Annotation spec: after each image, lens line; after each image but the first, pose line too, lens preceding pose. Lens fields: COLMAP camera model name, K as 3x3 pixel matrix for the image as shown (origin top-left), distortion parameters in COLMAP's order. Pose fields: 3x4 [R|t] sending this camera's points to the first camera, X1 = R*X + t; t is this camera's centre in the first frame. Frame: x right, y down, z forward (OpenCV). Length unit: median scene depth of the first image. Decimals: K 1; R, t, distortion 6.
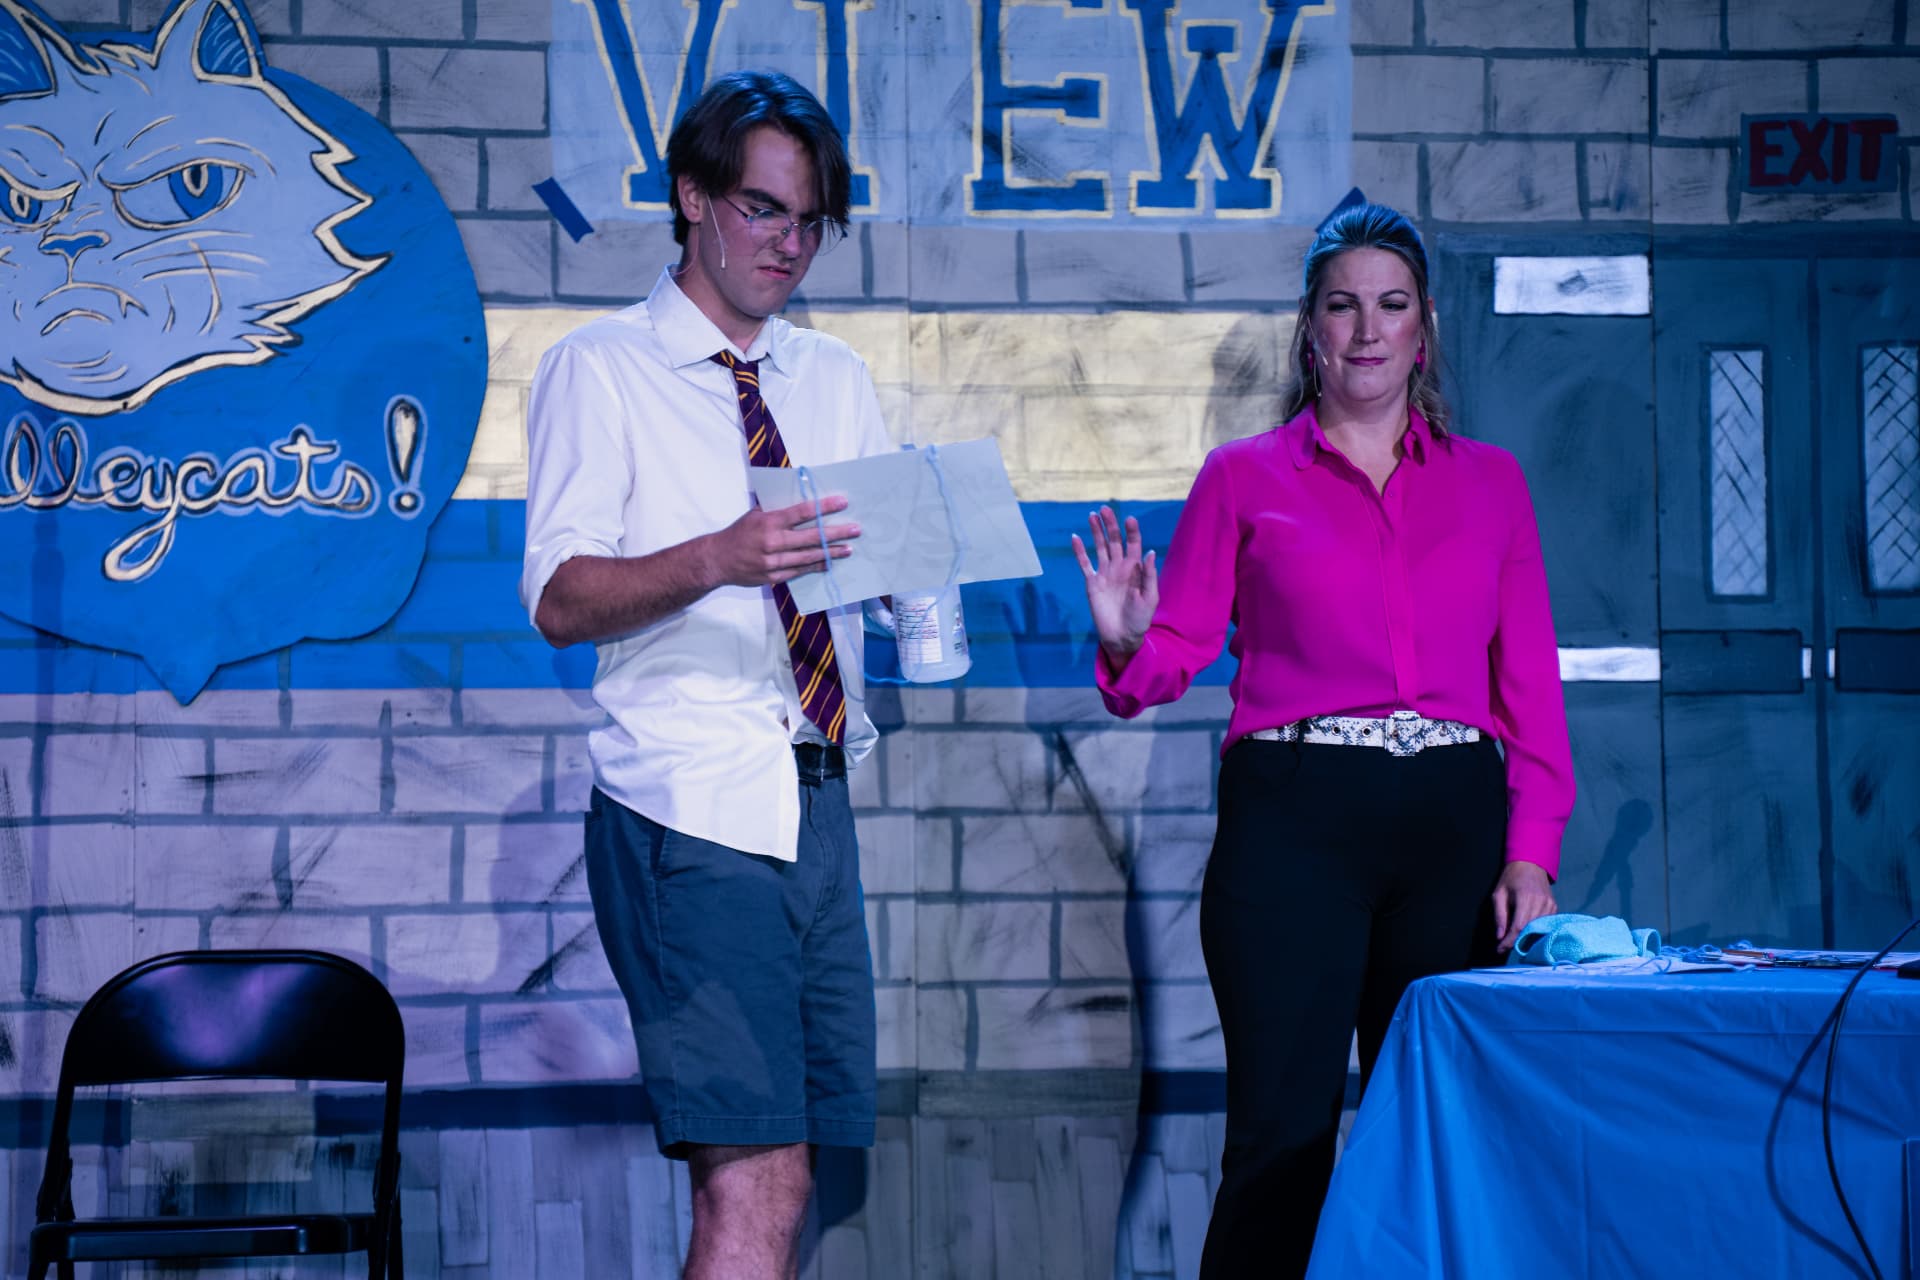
lens RADIAL K [[3678.0, 0, 982.0], [0, 3678.0, 632.7], [0, 0, 1]] dist [0.260899, 0.000000]
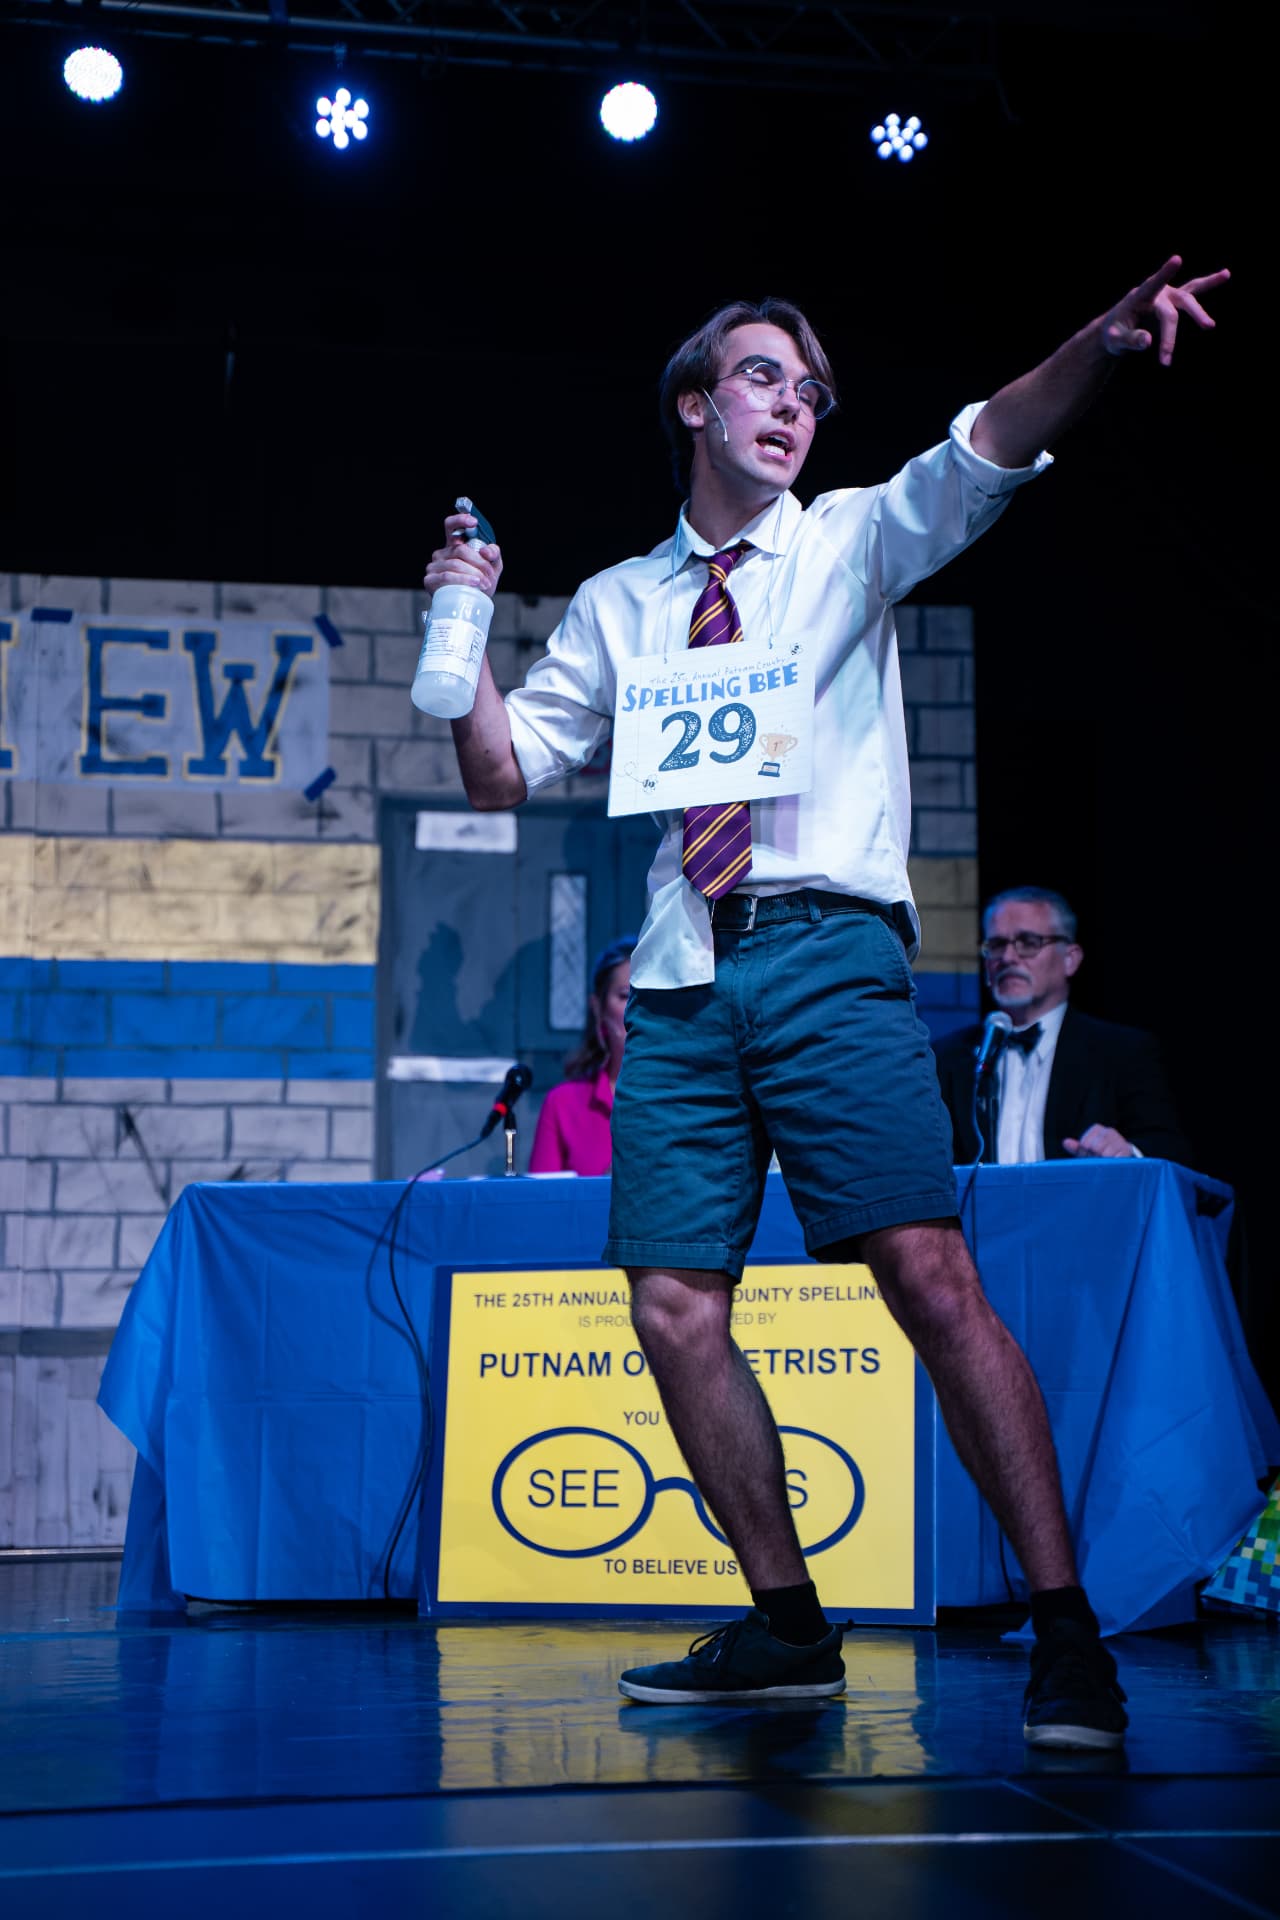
lens RADIAL K [[2955.3, 0, 627.7], [0, 2955.3, 935.6], [0, 0, 1]] dist [0.149894, 0.000000]
pose [[0.997688, 0.017801, 0.065584, 0.147420], [-0.011890, 0.995921, -0.089438, 0.063442], [-0.066909, 0.088452, 0.993831, -0.259662]]
